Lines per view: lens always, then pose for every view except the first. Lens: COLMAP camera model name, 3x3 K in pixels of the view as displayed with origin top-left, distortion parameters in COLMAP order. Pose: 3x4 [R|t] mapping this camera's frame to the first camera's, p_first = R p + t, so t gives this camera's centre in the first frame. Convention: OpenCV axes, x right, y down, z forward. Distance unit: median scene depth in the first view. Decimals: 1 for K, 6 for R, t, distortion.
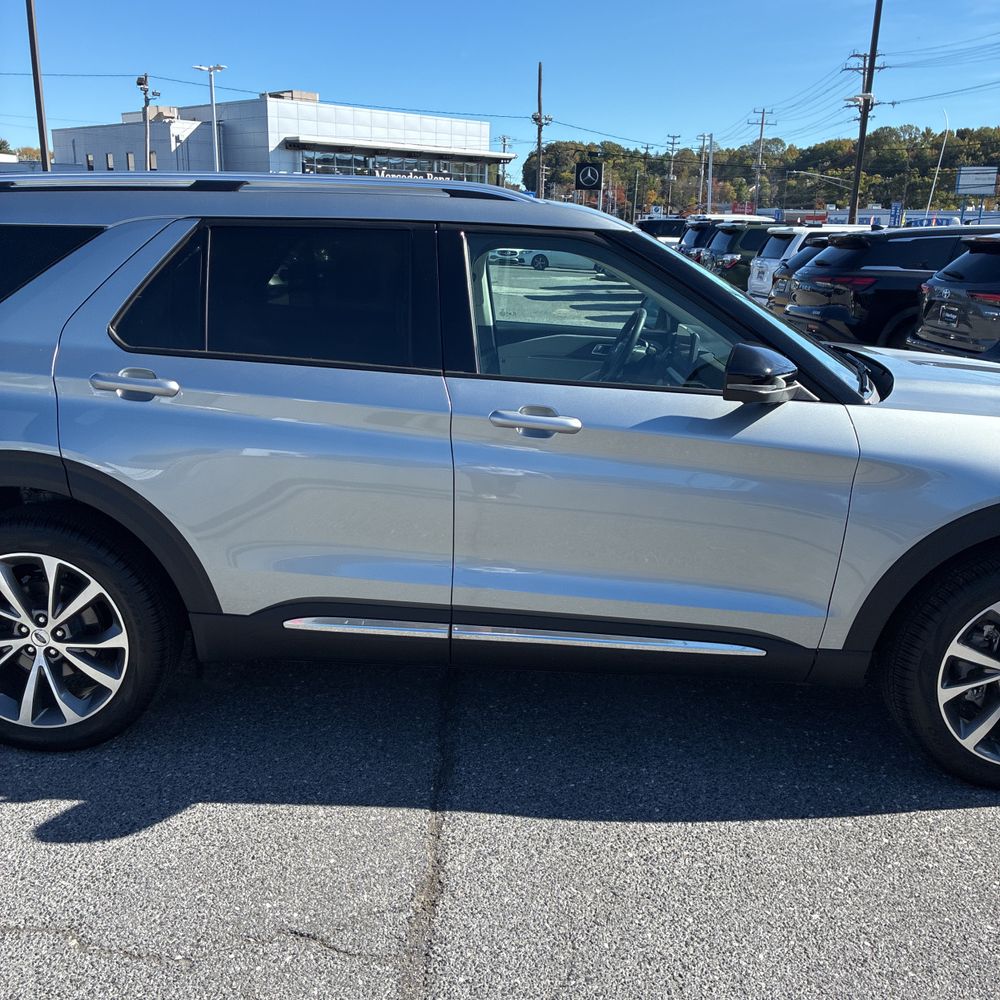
lens RADIAL K [[1023.3, 0, 499.1], [0, 1023.3, 500.6], [0, 0, 1]] dist [0.023670, 0.000000]
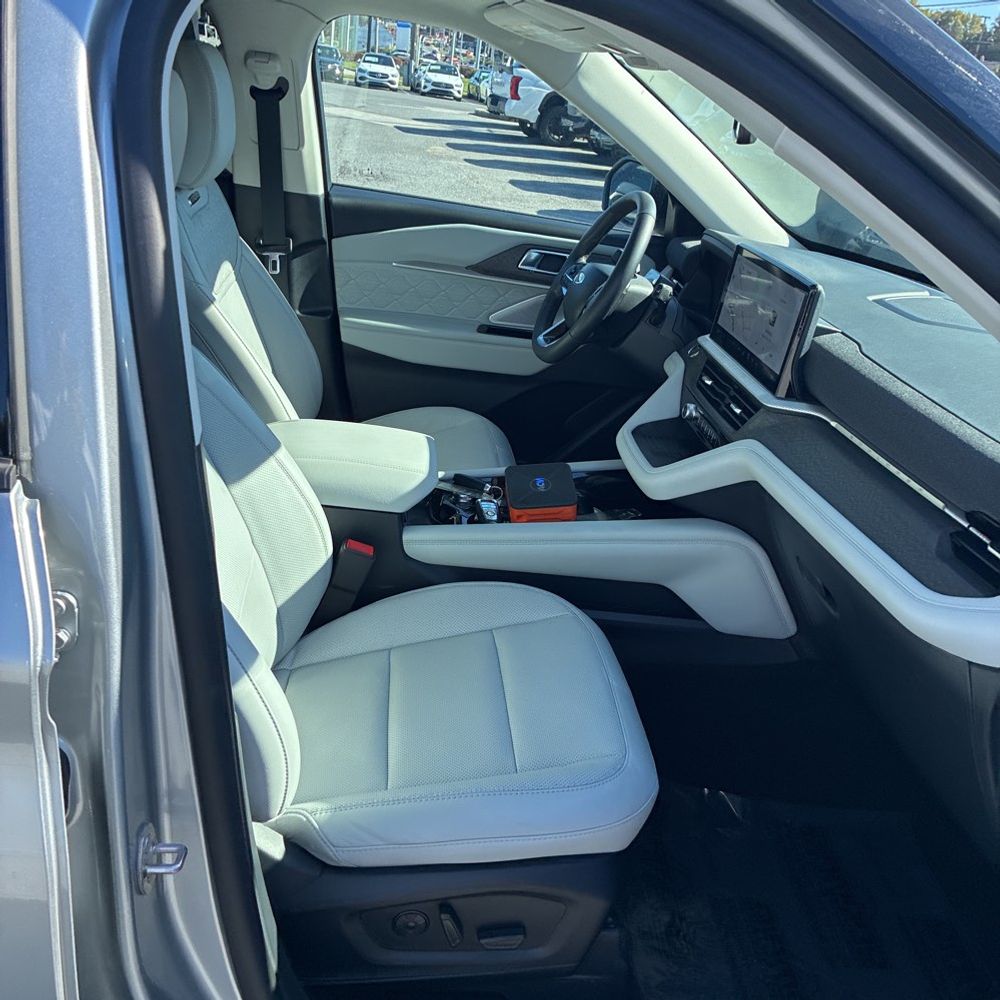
lens RADIAL K [[1023.3, 0, 501.9], [0, 1023.3, 499.8], [0, 0, 1]] dist [0.023670, 0.000000]
pose [[0.988844, 0.040343, 0.143389, 0.013597], [-0.061207, 0.987651, 0.144219, -0.102493], [-0.135800, -0.151386, 0.979102, 0.485032]]
